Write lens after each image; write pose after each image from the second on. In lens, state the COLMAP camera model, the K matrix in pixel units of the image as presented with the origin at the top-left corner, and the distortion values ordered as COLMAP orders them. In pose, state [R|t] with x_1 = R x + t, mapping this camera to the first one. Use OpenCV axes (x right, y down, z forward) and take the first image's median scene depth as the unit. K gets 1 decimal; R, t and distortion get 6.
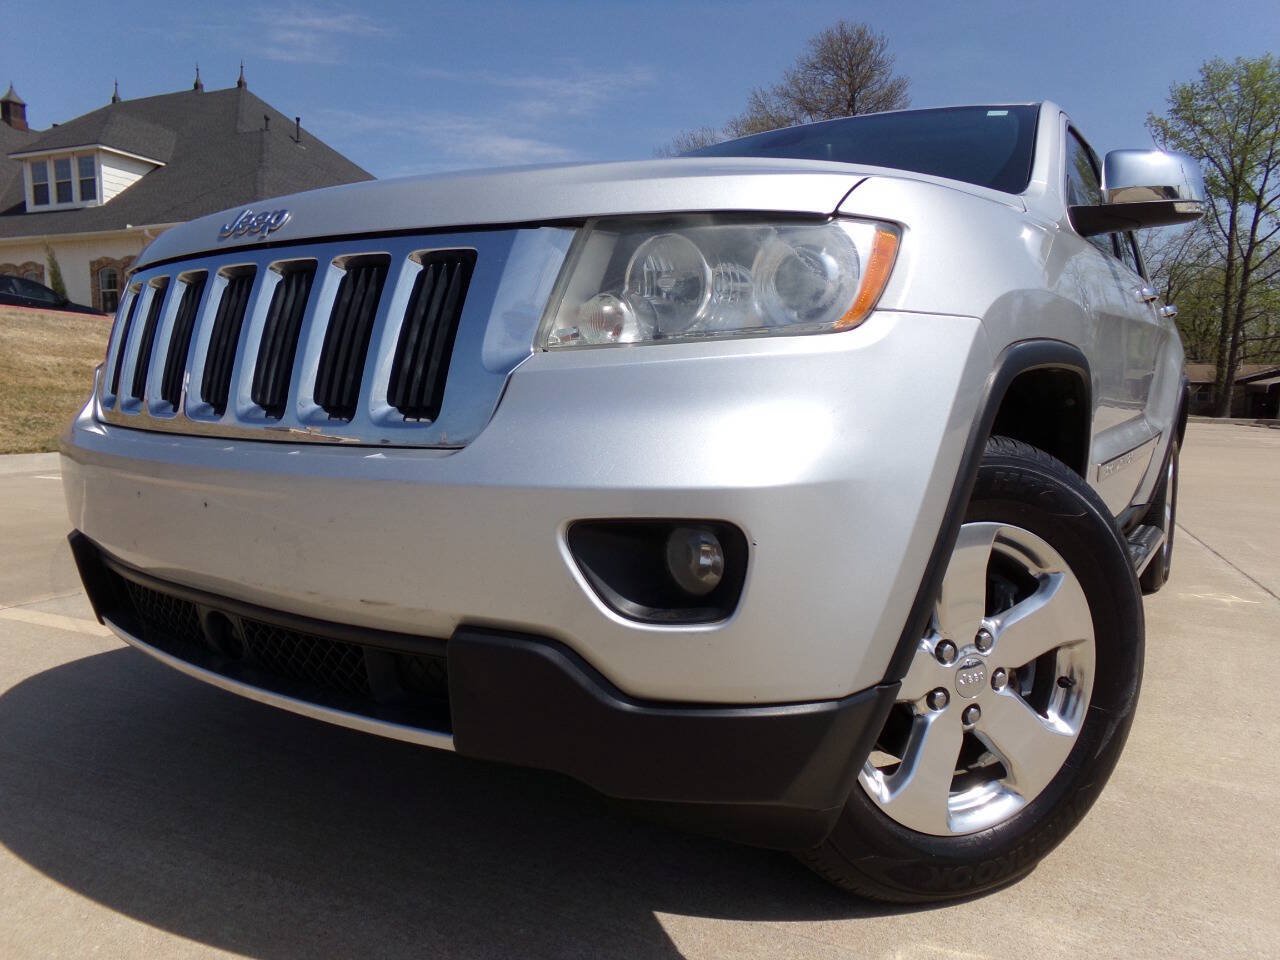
lens RADIAL K [[869.5, 0, 638.8], [0, 869.5, 487.6], [0, 0, 1]] dist [-0.003216, 0.021631]
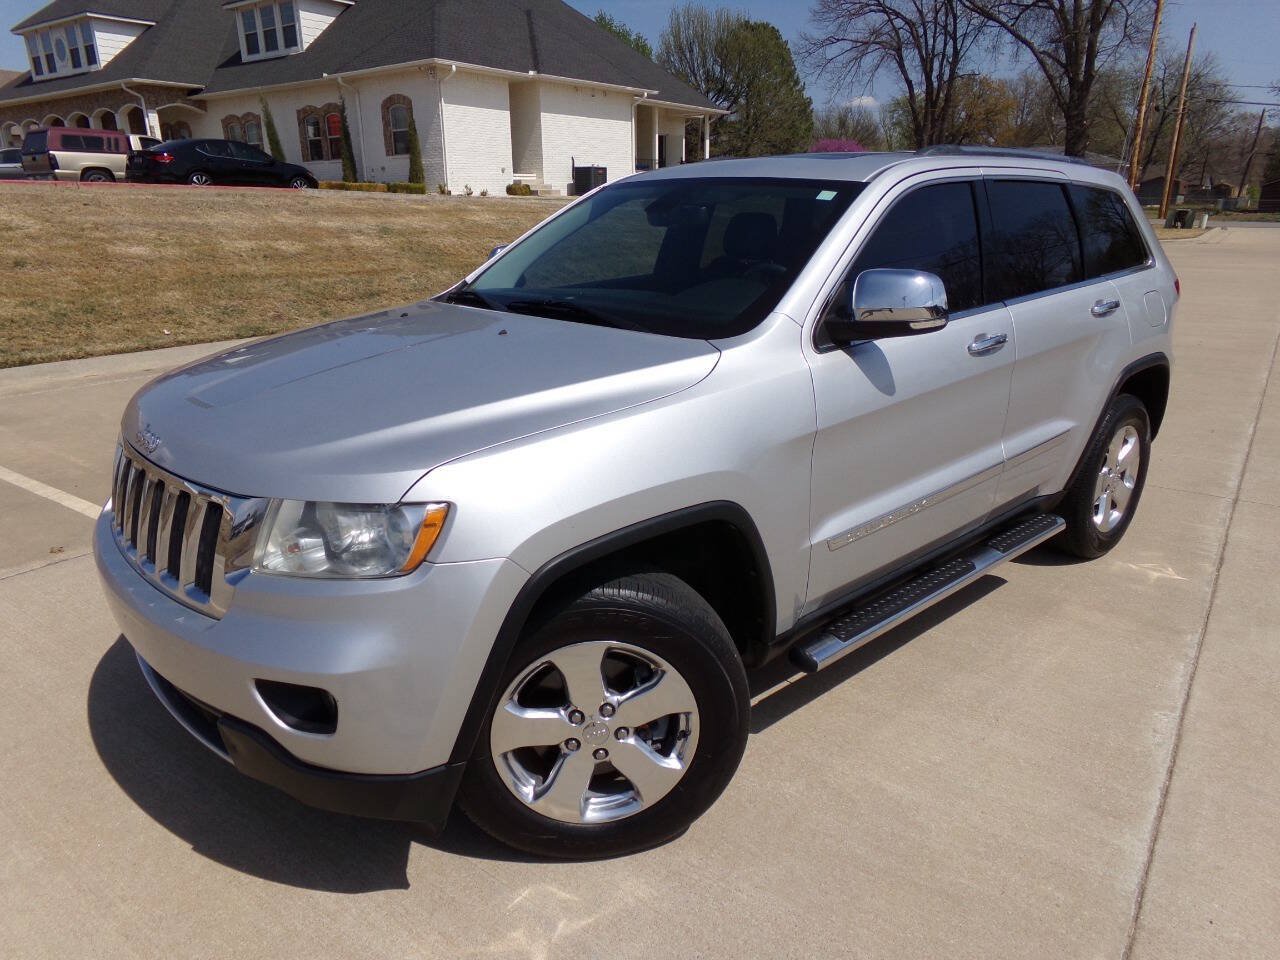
lens RADIAL K [[869.5, 0, 635.2], [0, 869.5, 486.5], [0, 0, 1]] dist [-0.003216, 0.021631]
pose [[0.973492, 0.045775, -0.224094, 0.549161], [0.000996, 0.978911, 0.204284, -0.364790], [0.228719, -0.199092, 0.952916, -0.247192]]
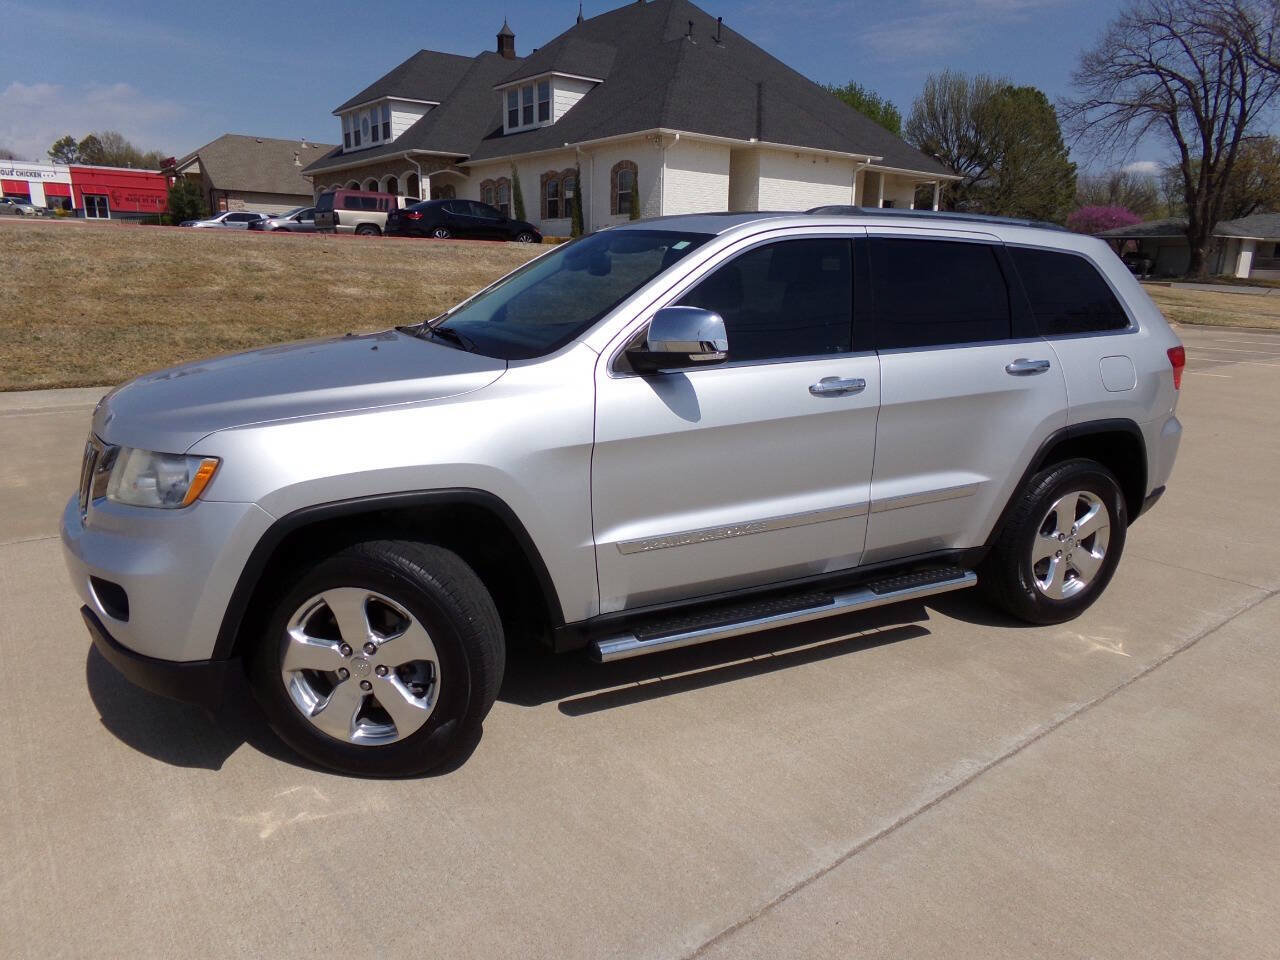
lens RADIAL K [[869.5, 0, 640.7], [0, 869.5, 479.7], [0, 0, 1]] dist [-0.003216, 0.021631]
pose [[0.880138, 0.113745, -0.460889, 1.227624], [-0.054406, 0.988642, 0.140096, -0.333936], [0.471589, -0.098229, 0.876330, -0.219895]]
